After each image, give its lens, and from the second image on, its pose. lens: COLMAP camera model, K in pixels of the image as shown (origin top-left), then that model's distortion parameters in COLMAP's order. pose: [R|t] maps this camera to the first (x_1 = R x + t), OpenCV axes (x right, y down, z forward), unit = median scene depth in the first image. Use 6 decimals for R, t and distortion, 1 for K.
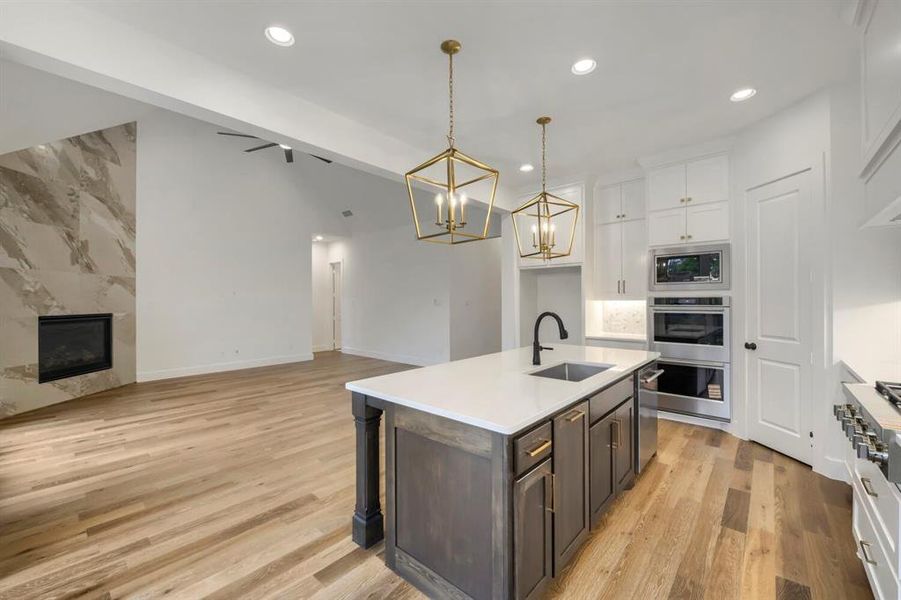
lens RADIAL K [[358.0, 0, 469.7], [0, 358.0, 299.7], [0, 0, 1]] dist [-0.003243, -0.000265]
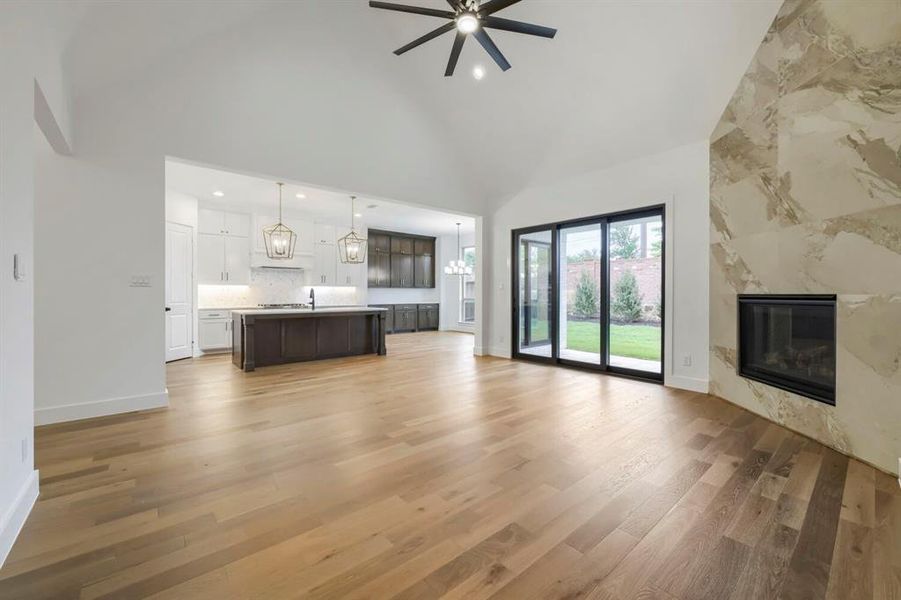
lens RADIAL K [[372.9, 0, 467.4], [0, 372.9, 294.4], [0, 0, 1]] dist [-0.000501, -0.000204]
pose [[-0.989076, 0.002929, 0.147377, -0.695596], [0.002984, 0.999996, 0.000155, 0.044133], [-0.147376, 0.000593, -0.989080, 1.897016]]
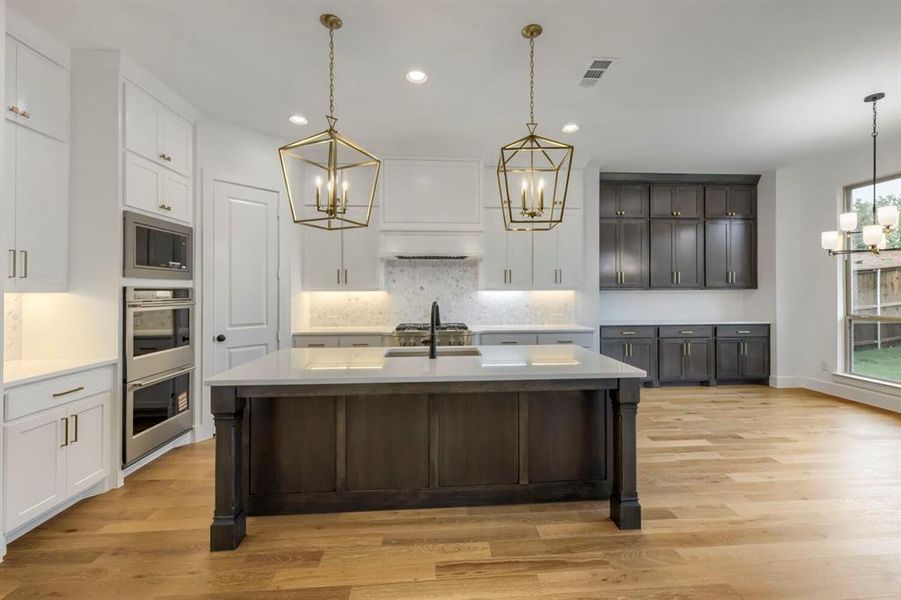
lens RADIAL K [[393.8, 0, 454.9], [0, 393.8, 290.3], [0, 0, 1]] dist [0.003506, 0.000360]
pose [[-0.694095, 0.007294, 0.719846, -0.334830], [0.006240, 0.999972, -0.004115, 0.003925], [-0.719856, 0.001635, -0.694121, 0.940102]]
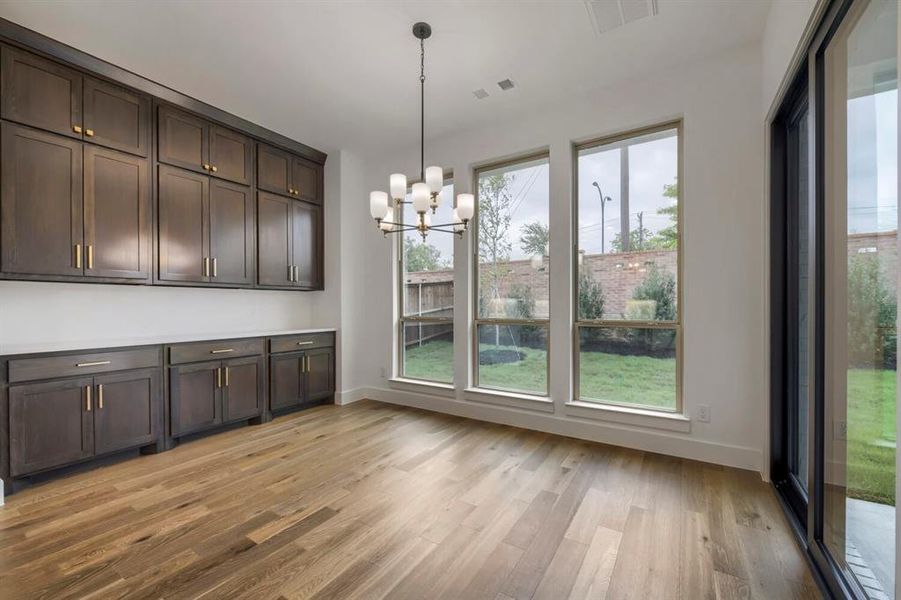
lens RADIAL K [[360.3, 0, 468.0], [0, 360.3, 303.8], [0, 0, 1]] dist [0.000284, 0.000090]
pose [[-0.988244, 0.006405, -0.152748, -0.332592], [0.007335, 0.999958, -0.005522, 0.042774], [0.152706, -0.006577, -0.988250, 0.412678]]
